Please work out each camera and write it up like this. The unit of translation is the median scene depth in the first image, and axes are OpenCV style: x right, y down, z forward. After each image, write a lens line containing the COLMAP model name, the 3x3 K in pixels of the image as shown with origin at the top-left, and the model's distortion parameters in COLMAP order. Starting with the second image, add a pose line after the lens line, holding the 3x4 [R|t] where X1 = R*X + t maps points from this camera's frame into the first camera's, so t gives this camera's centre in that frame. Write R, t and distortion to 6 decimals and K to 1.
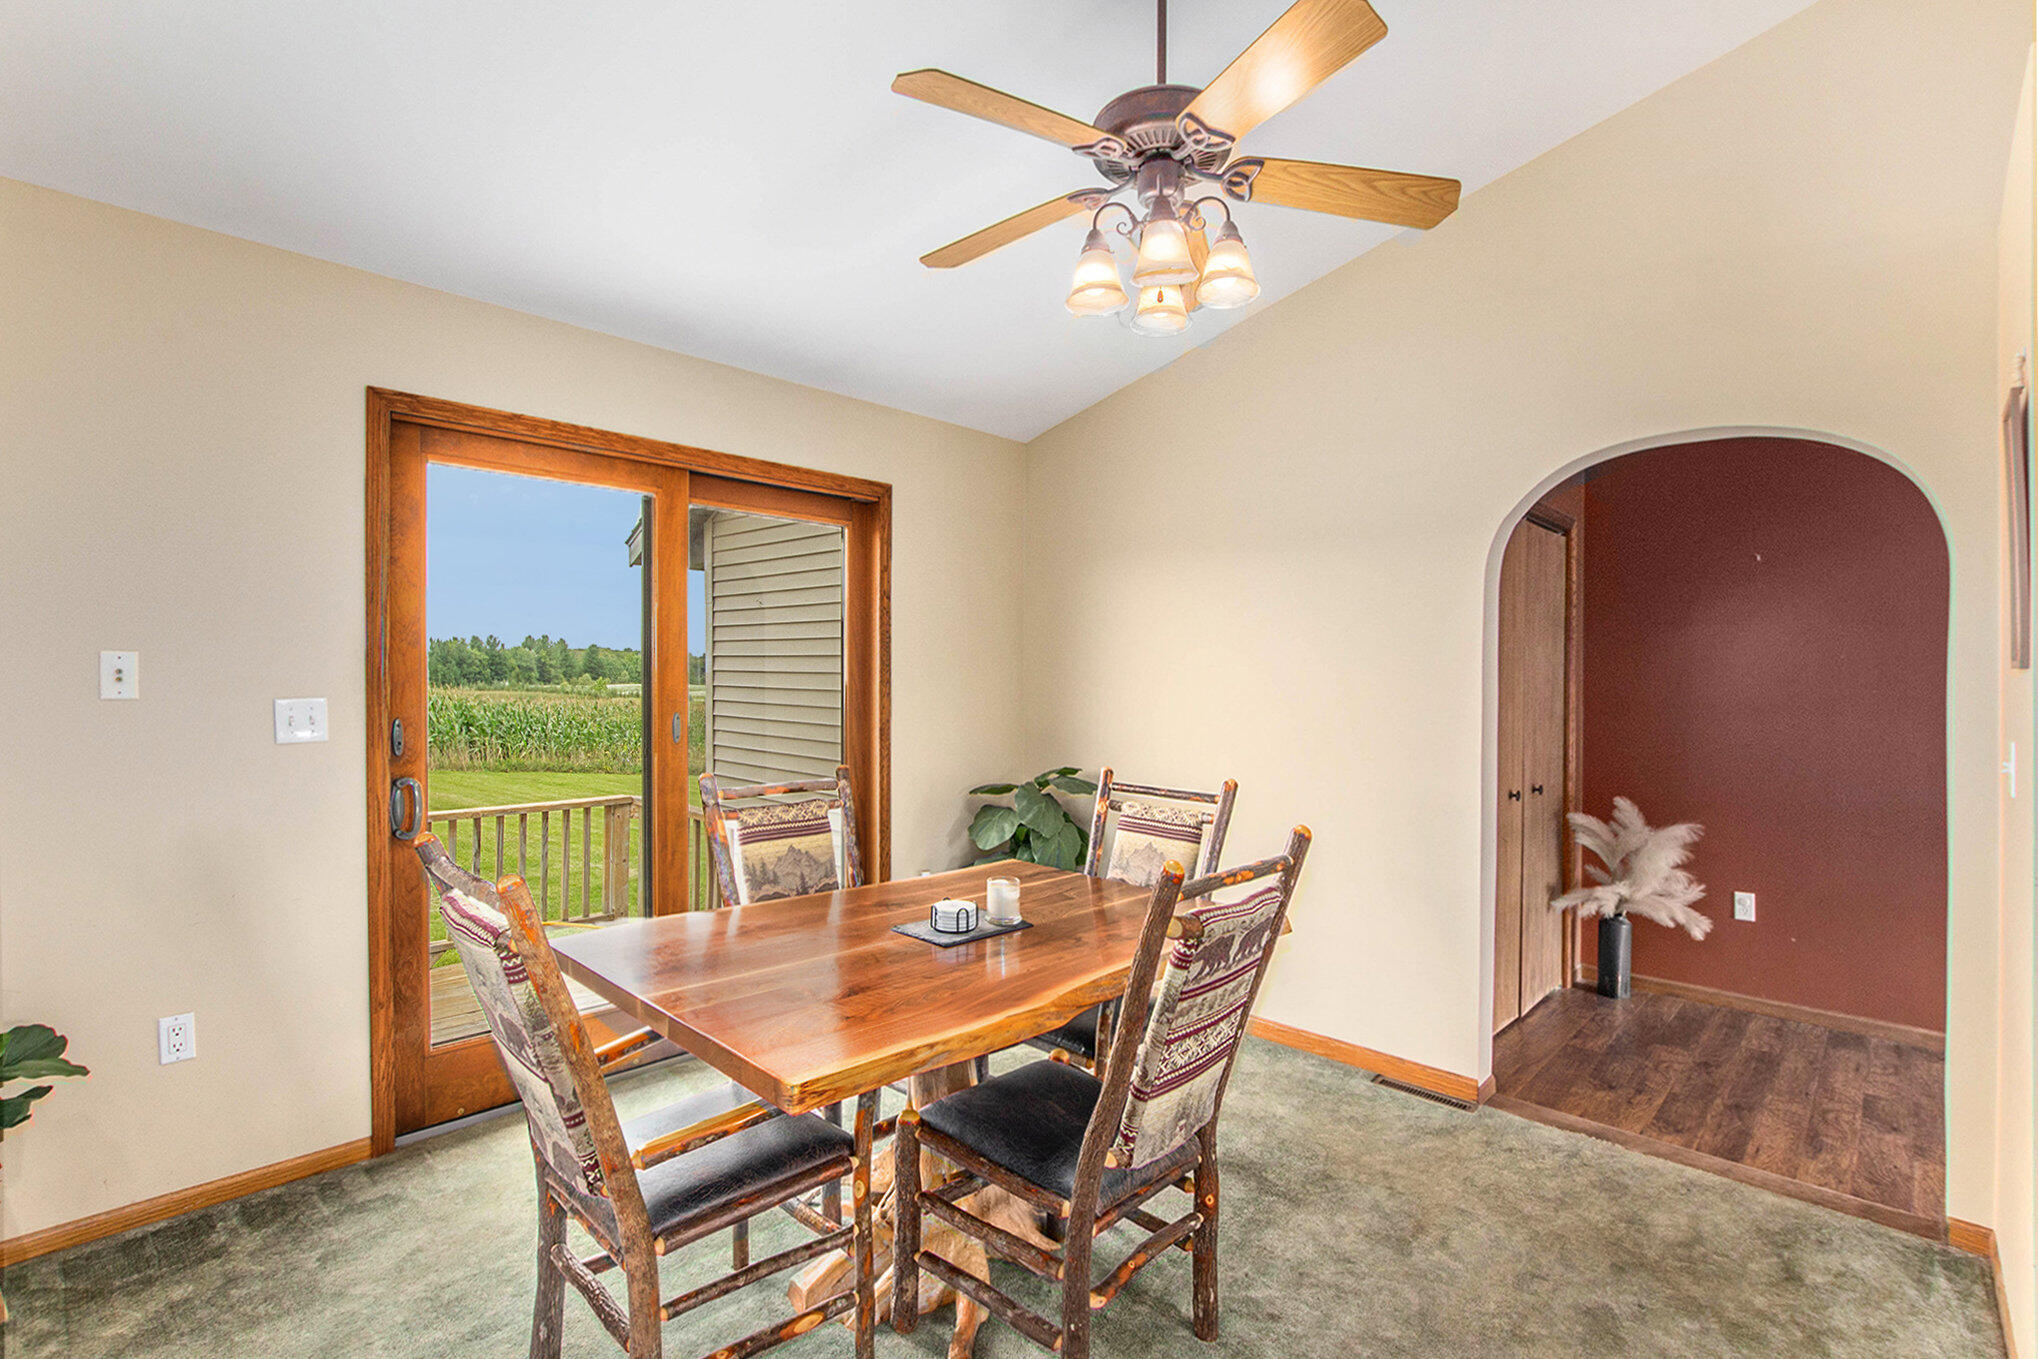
lens RADIAL K [[950.2, 0, 1028.0], [0, 950.2, 684.6], [0, 0, 1]] dist [-0.014604, -0.002369]
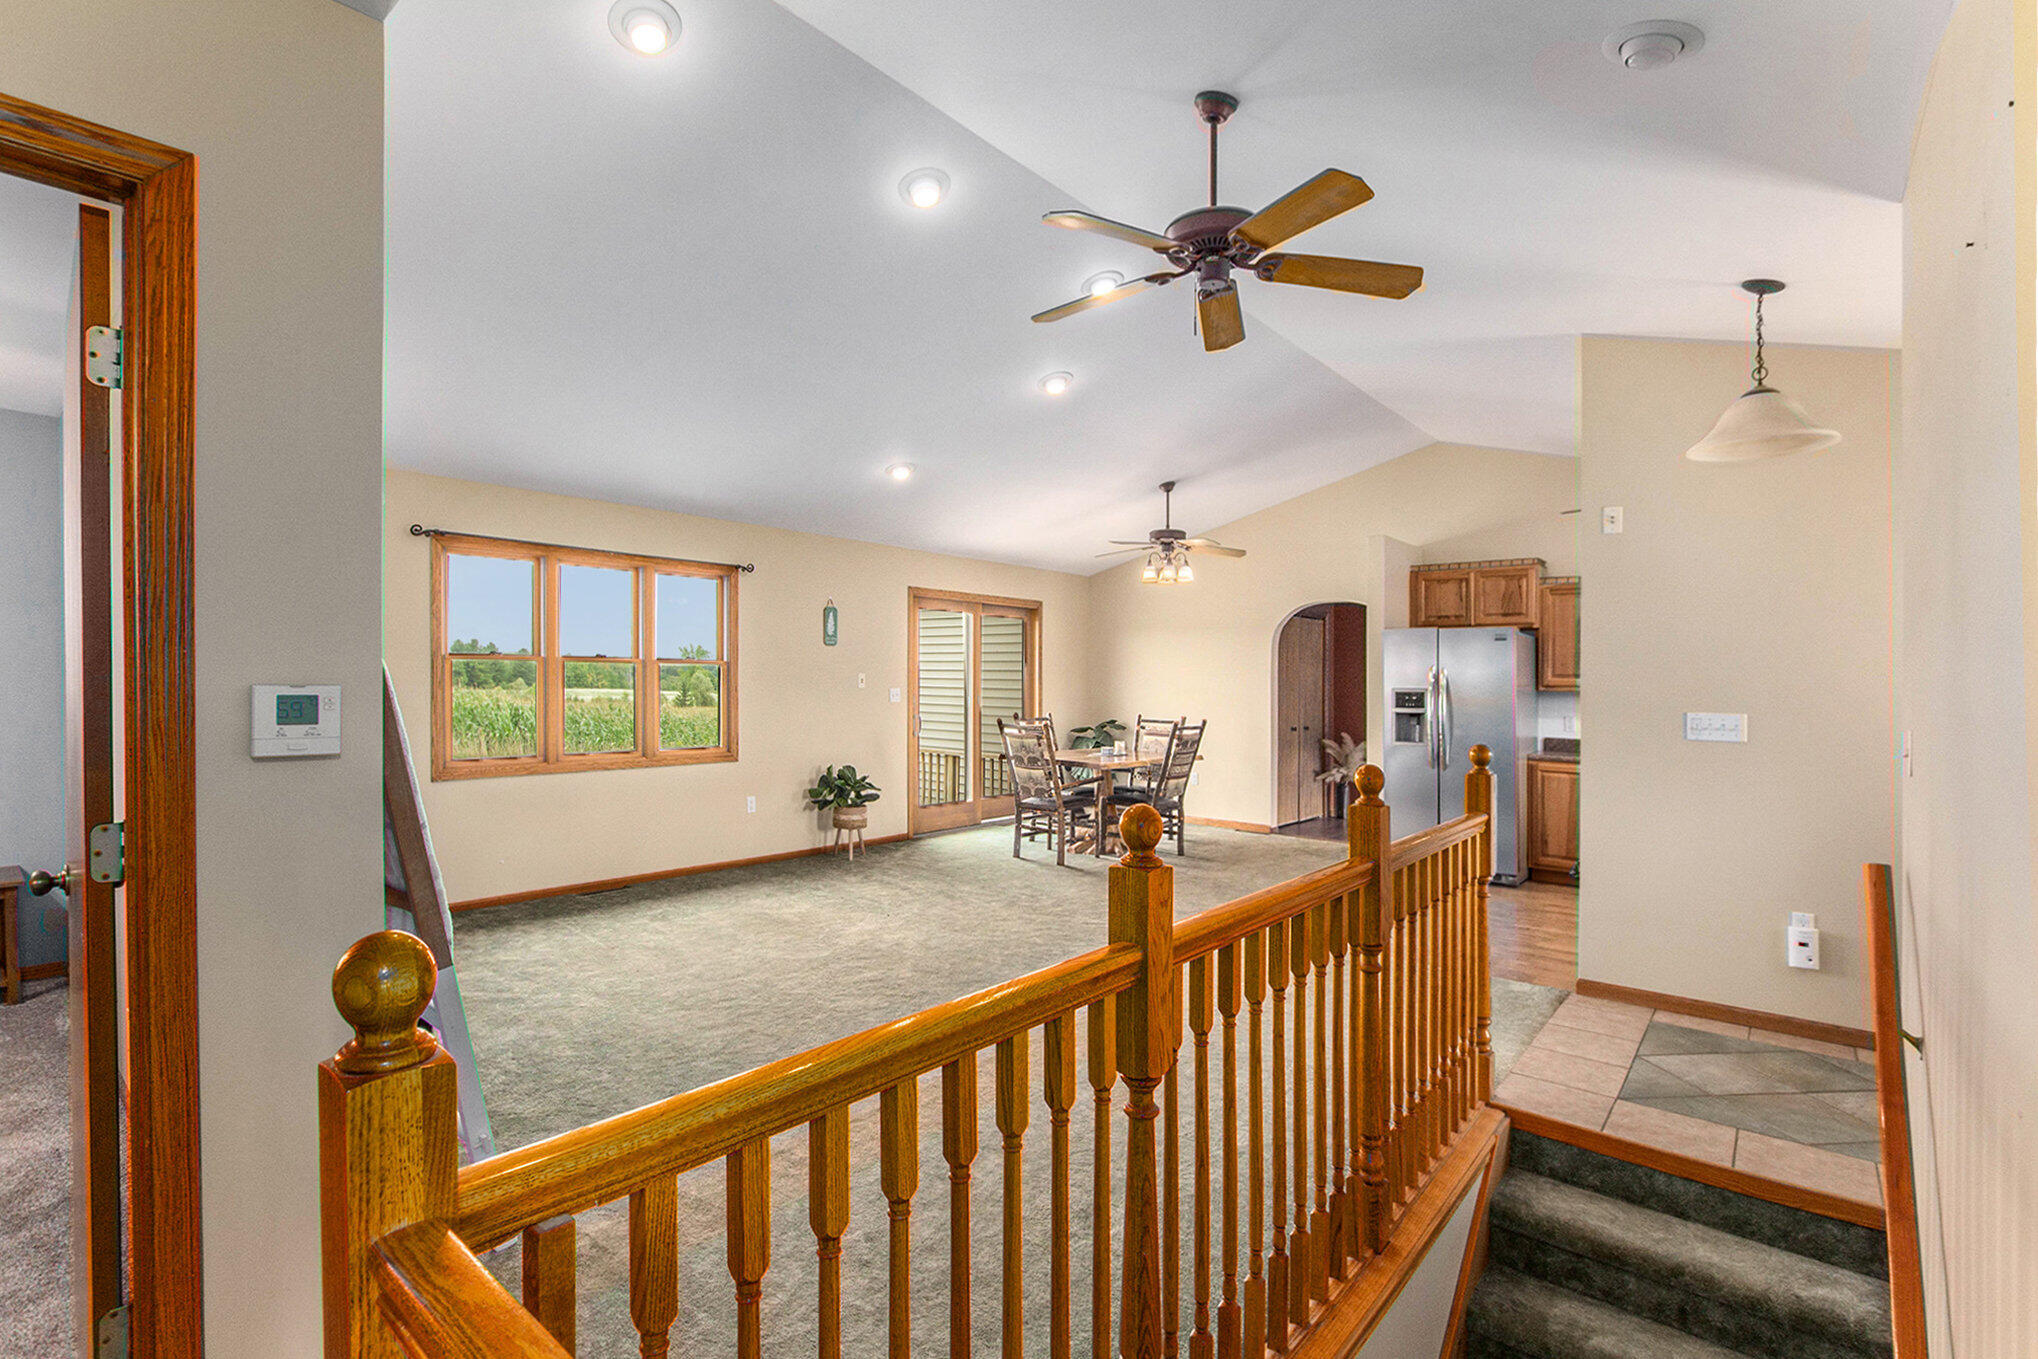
lens RADIAL K [[950.2, 0, 1011.8], [0, 950.2, 679.1], [0, 0, 1]] dist [-0.014604, -0.002369]
pose [[0.998293, -0.000424, 0.058401, -0.360377], [0.001037, 0.999945, -0.010468, 0.010246], [-0.058394, 0.010510, 0.998238, -1.404446]]
